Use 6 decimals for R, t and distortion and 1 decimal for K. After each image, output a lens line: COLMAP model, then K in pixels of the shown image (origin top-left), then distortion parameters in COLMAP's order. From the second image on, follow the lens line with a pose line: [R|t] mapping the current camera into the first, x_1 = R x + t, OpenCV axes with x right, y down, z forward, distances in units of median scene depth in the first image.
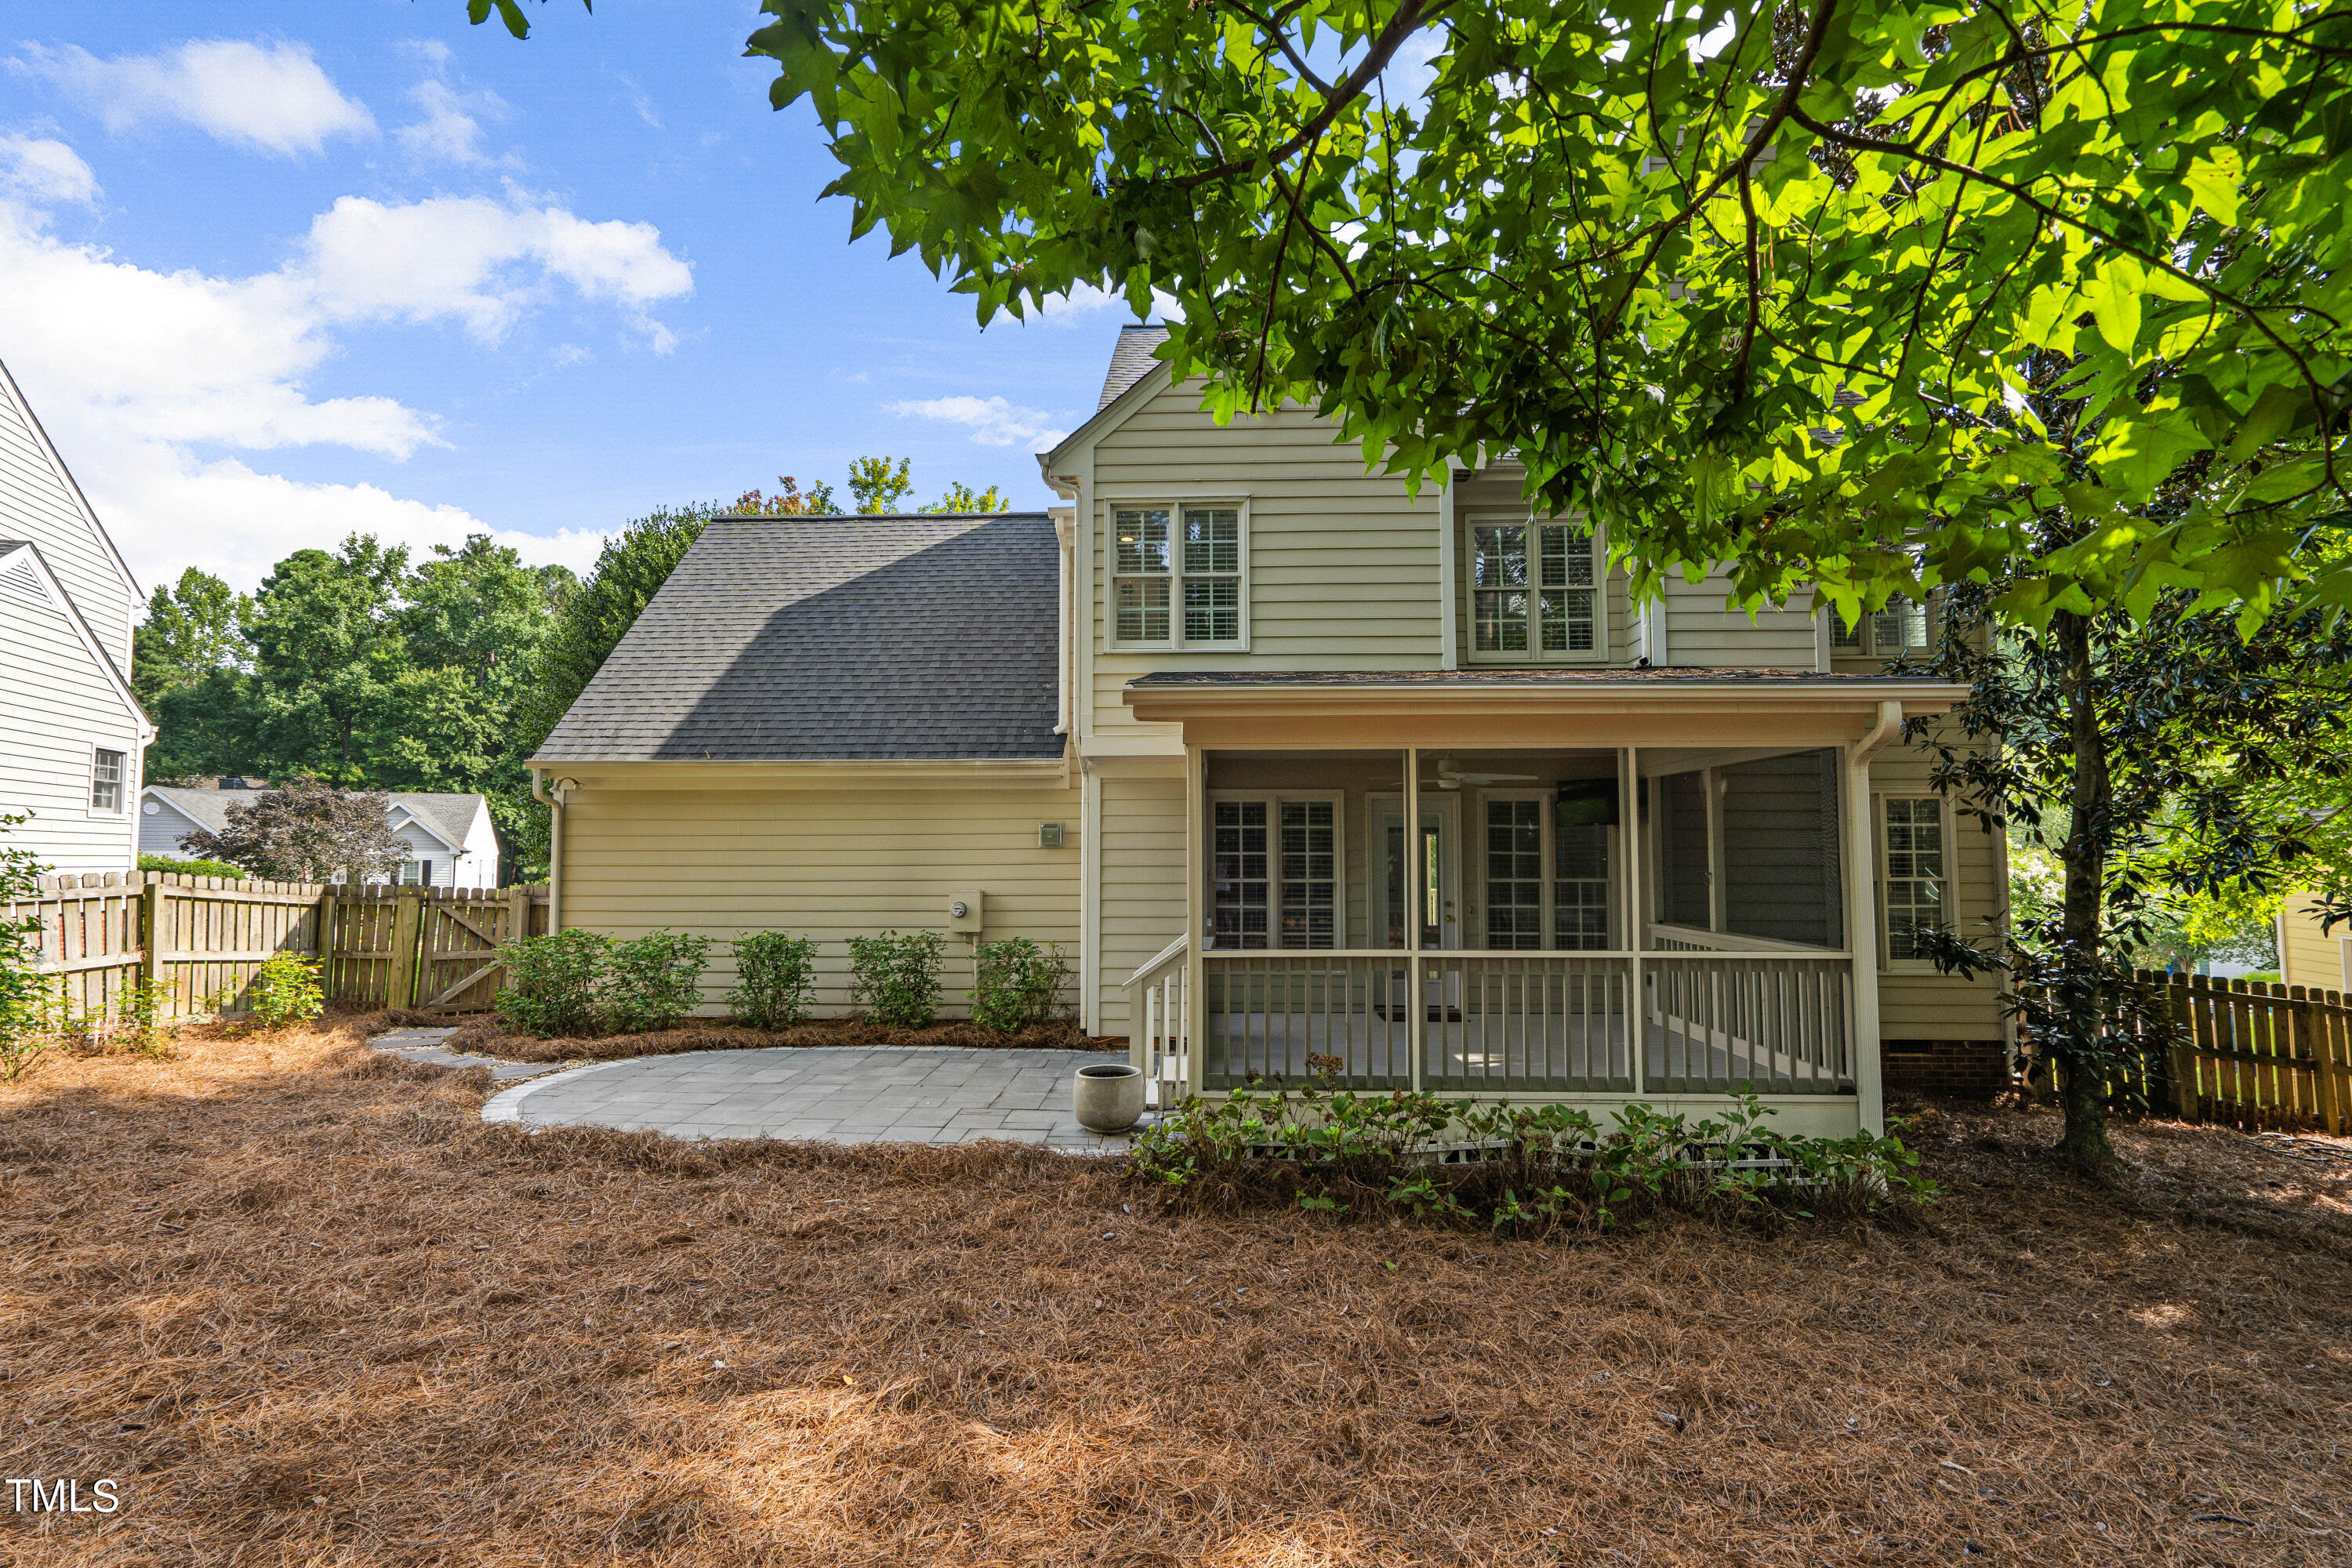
lens RADIAL K [[1076.1, 0, 1176.0], [0, 1076.1, 784.0], [0, 0, 1]] dist [-0.002649, -0.000043]
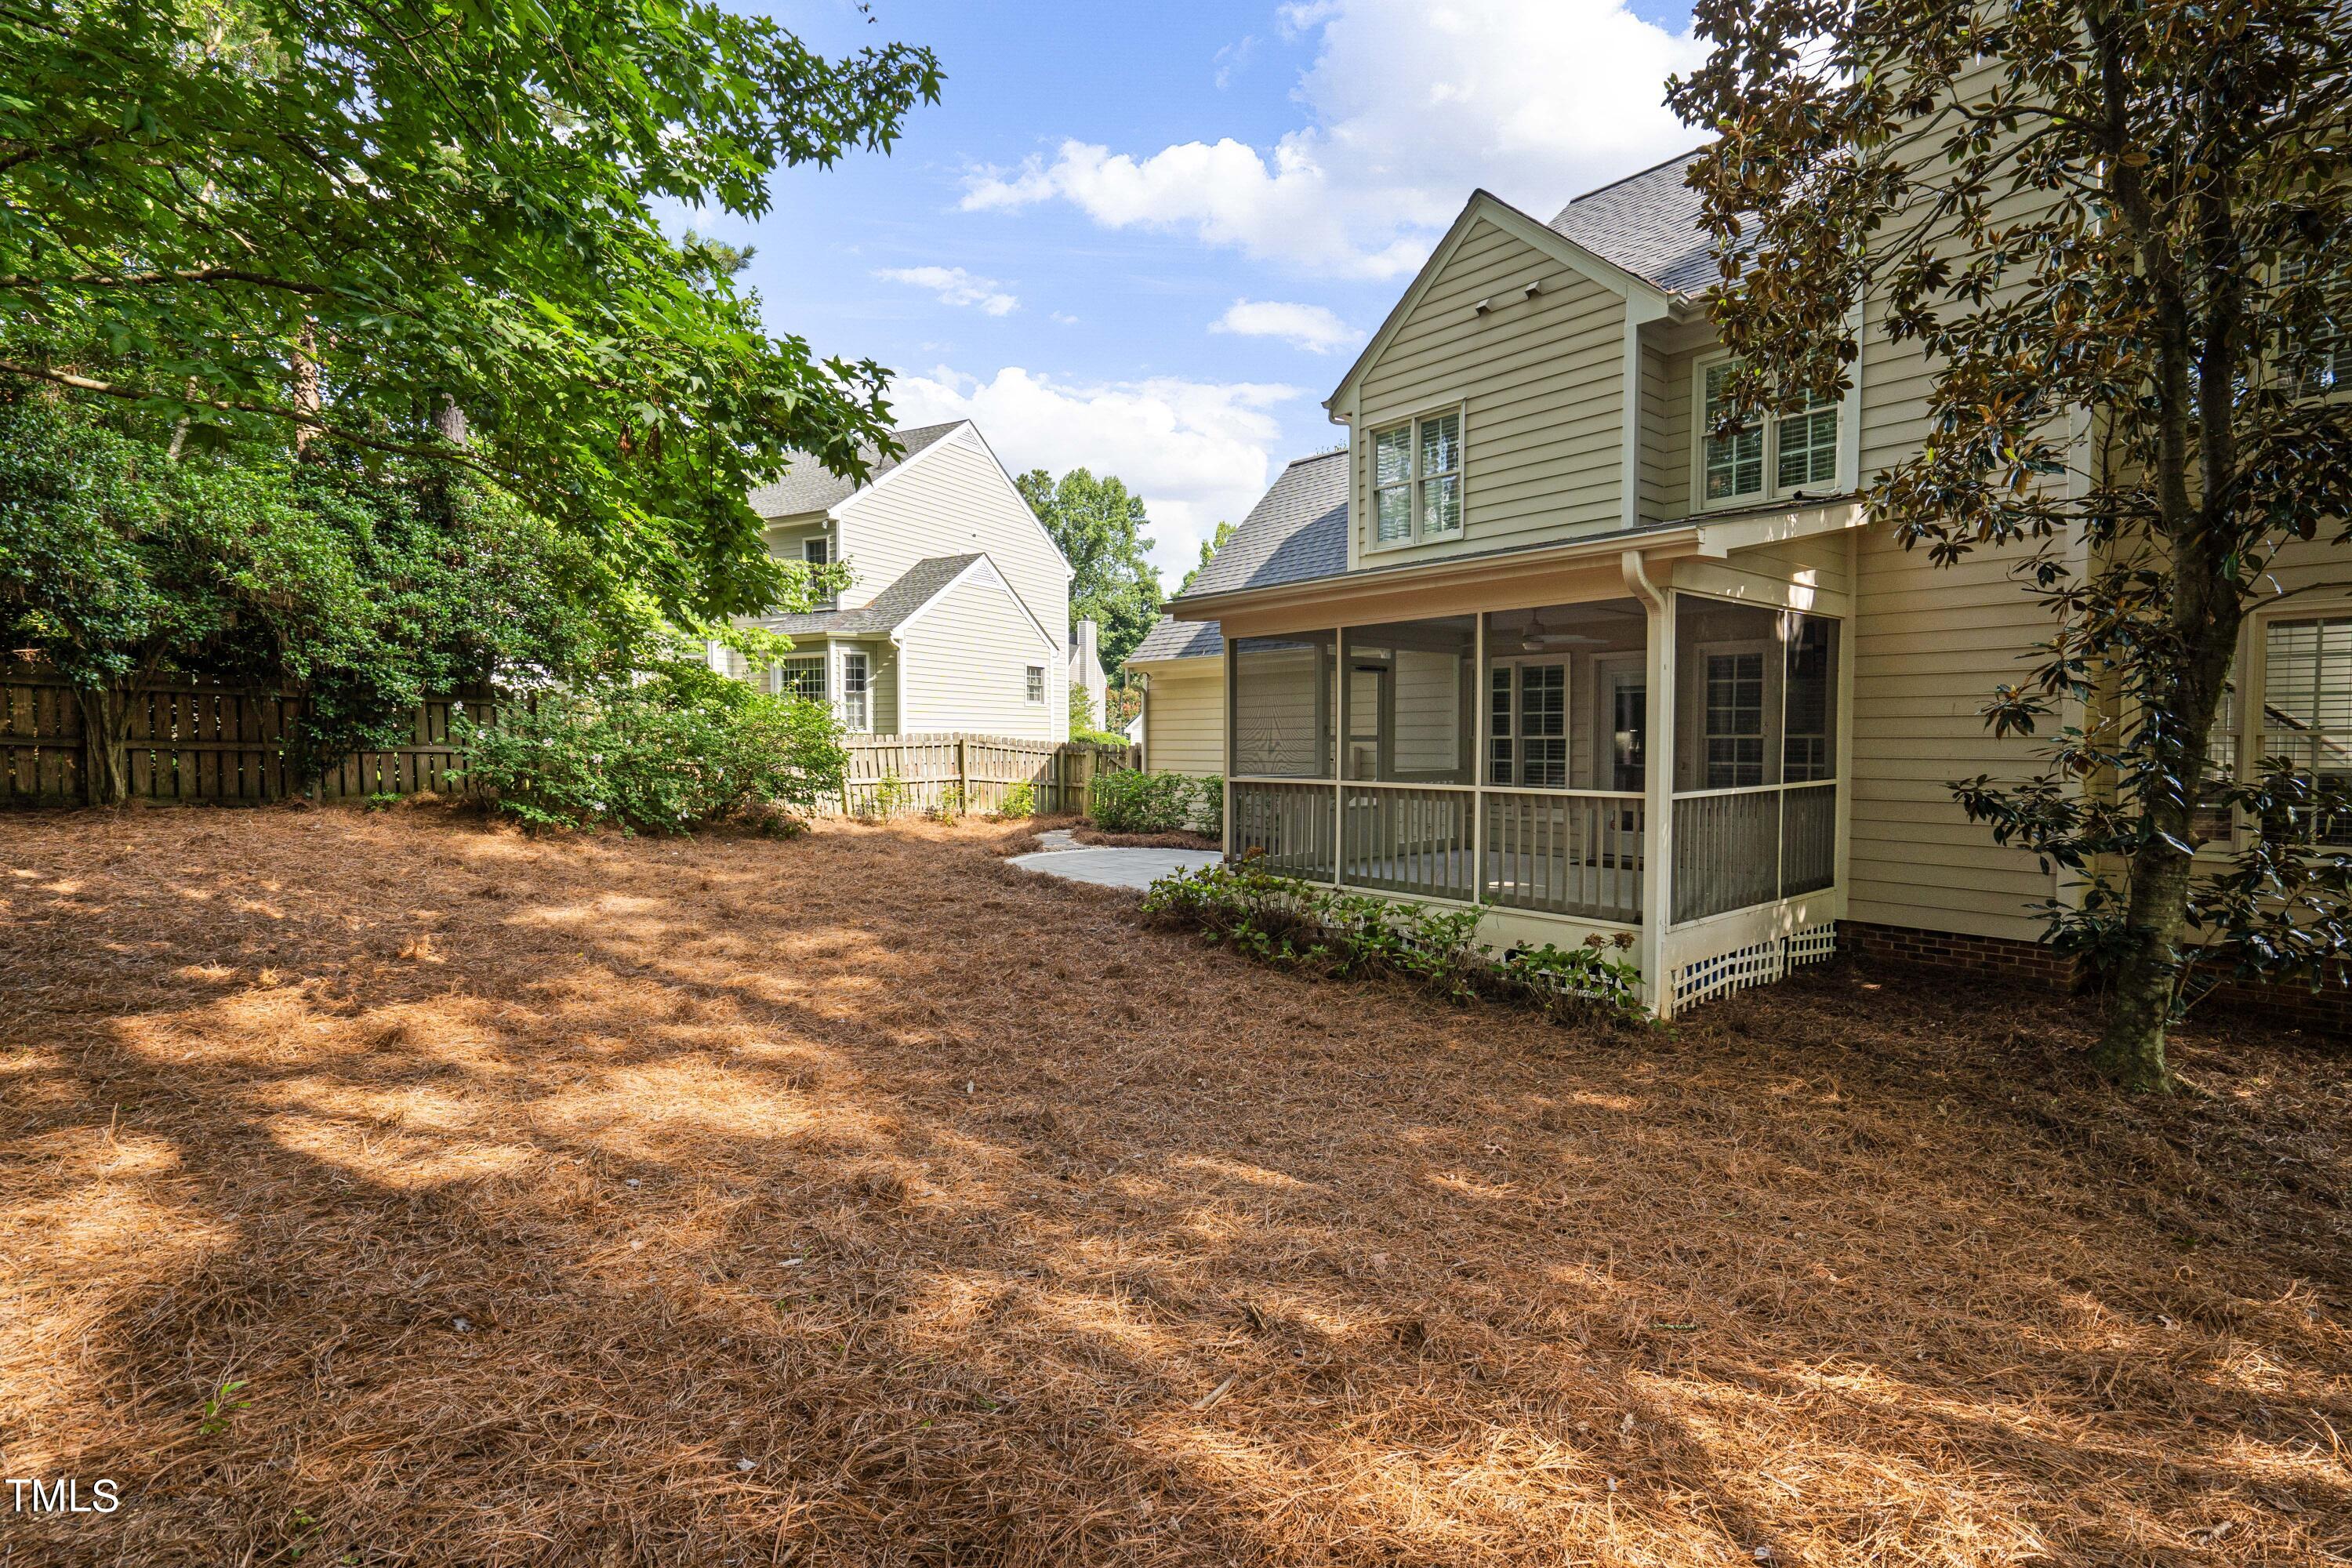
lens RADIAL K [[1123.7, 0, 1176.0], [0, 1123.7, 784.0], [0, 0, 1]] dist [-0.001764, -0.000143]
pose [[0.664935, 0.029762, -0.746308, 0.761439], [0.051037, 0.995060, 0.085154, 0.020388], [0.745156, -0.094712, 0.660131, -0.045197]]
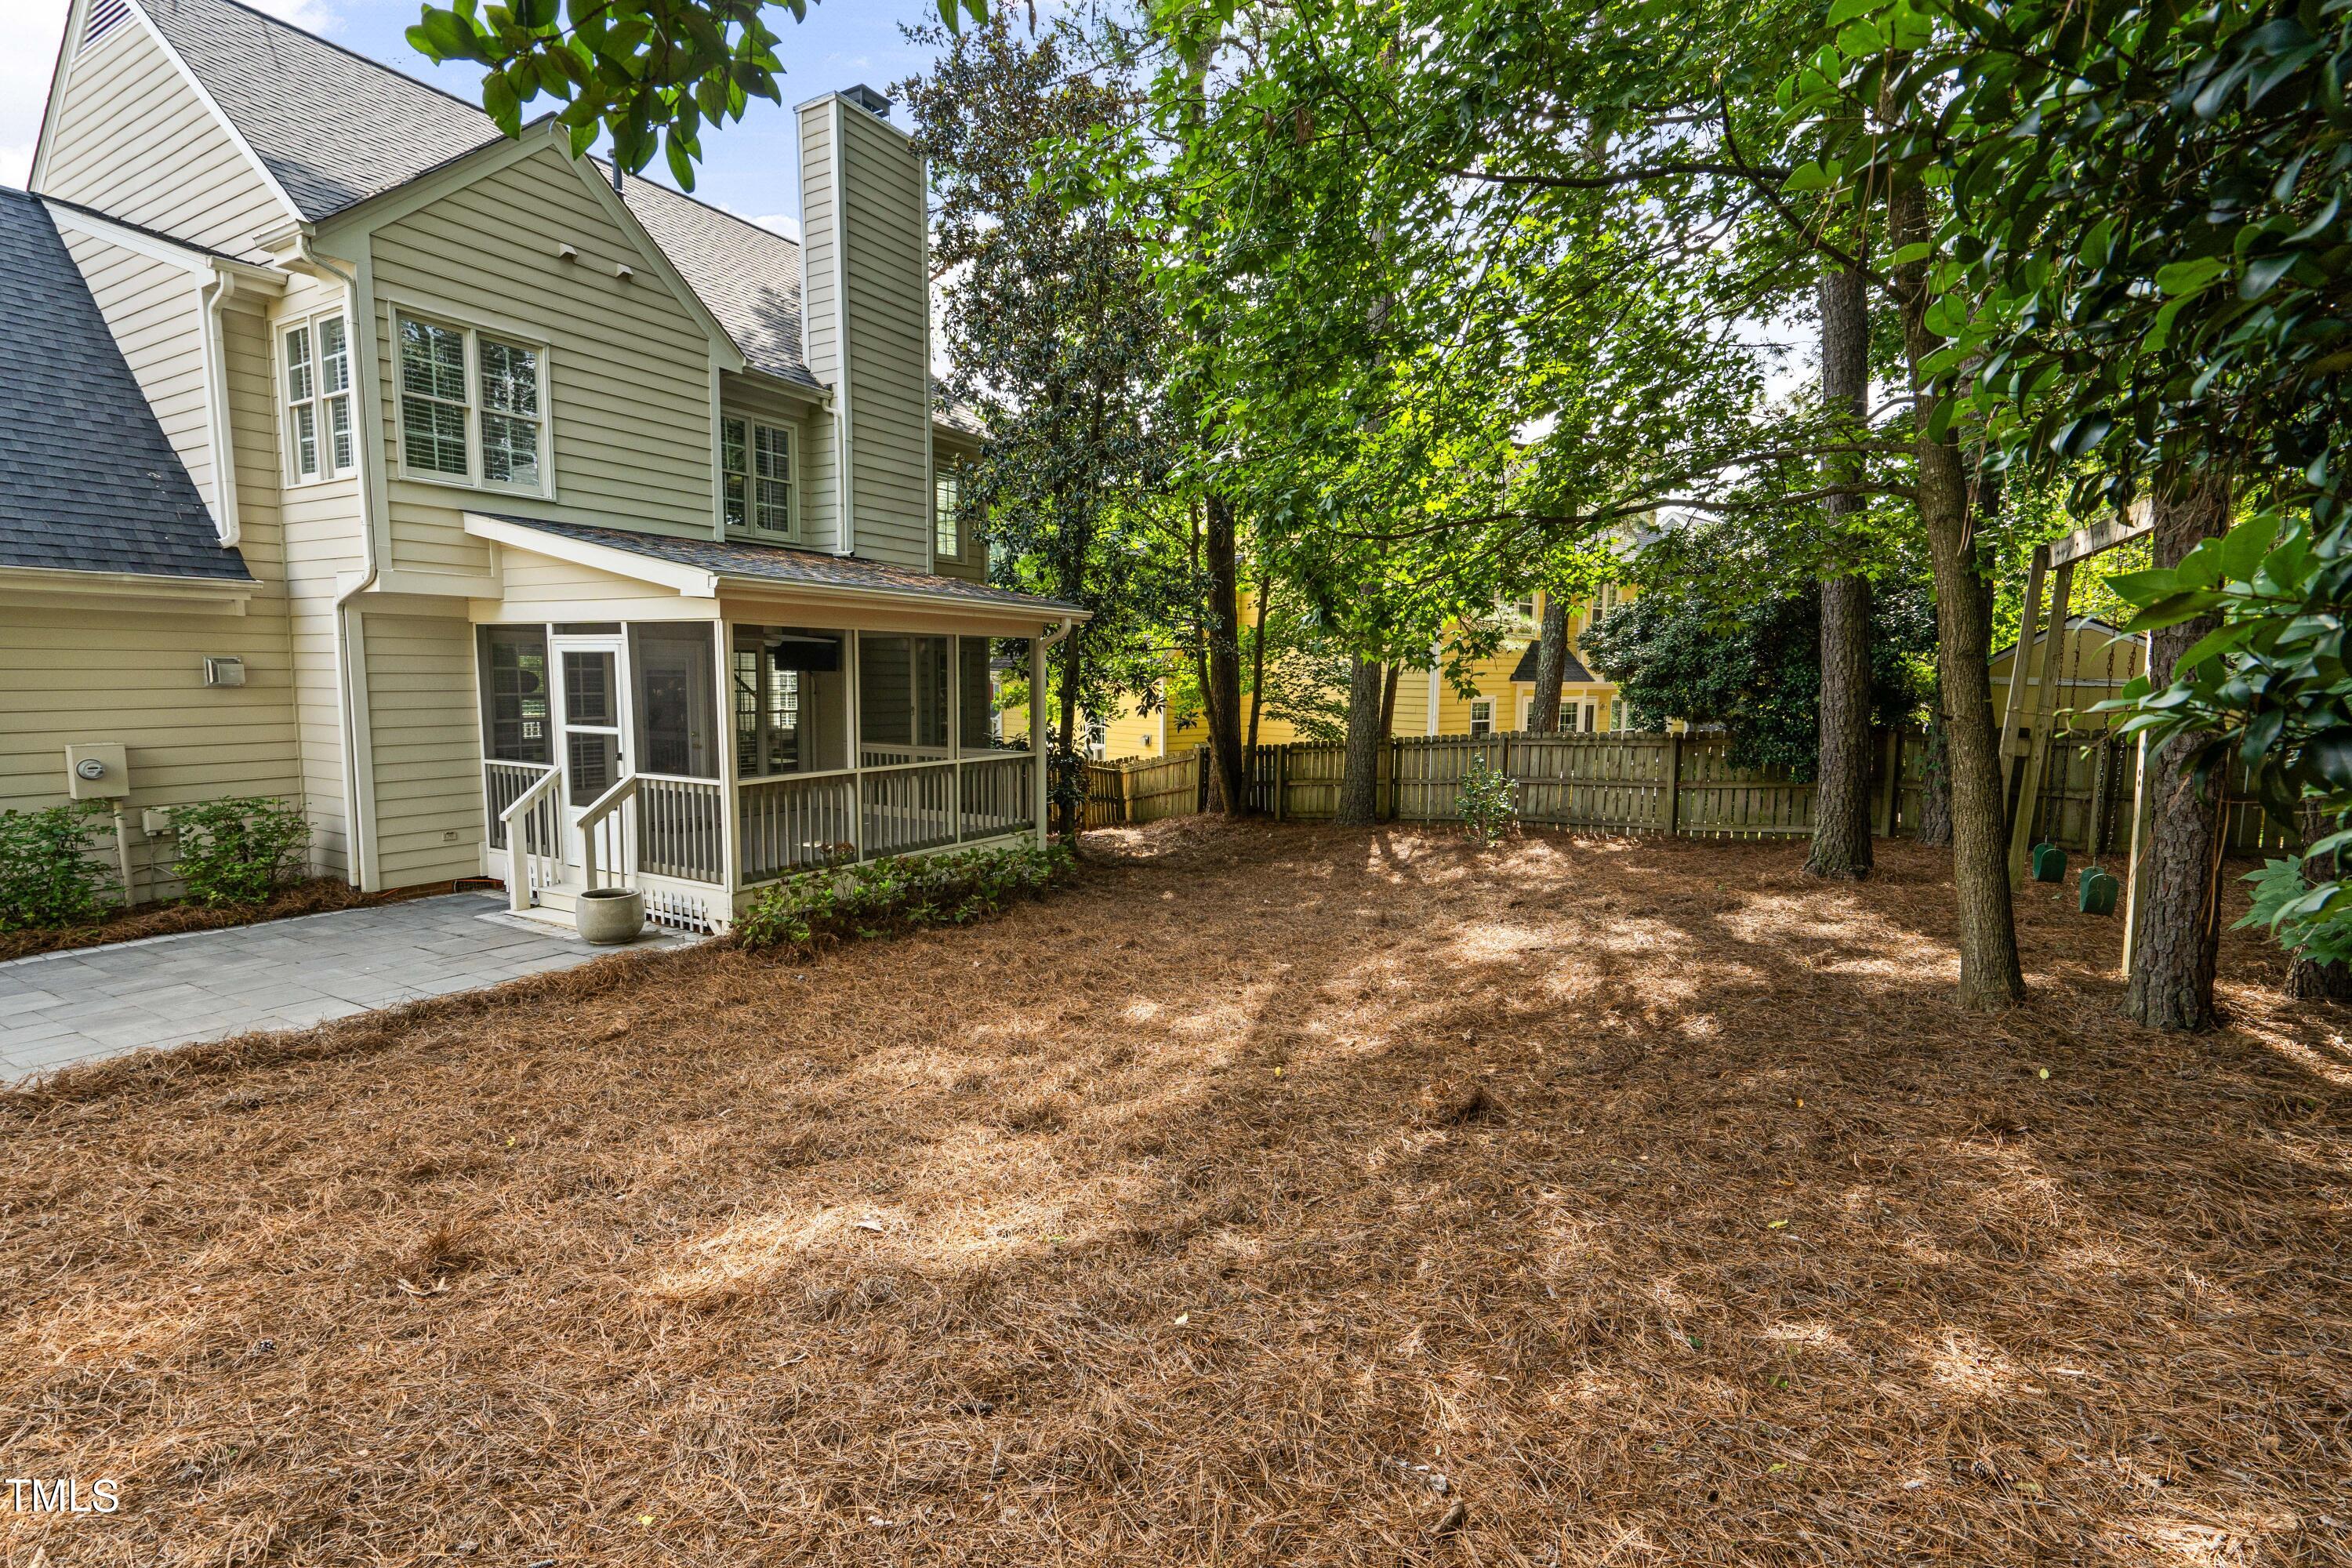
lens RADIAL K [[1076.1, 0, 1176.0], [0, 1076.1, 784.0], [0, 0, 1]] dist [-0.002649, -0.000043]
pose [[0.467037, -0.085227, 0.880121, -0.583071], [-0.071378, 0.988462, 0.133595, -0.034349], [-0.881352, -0.125216, 0.455565, -0.033838]]
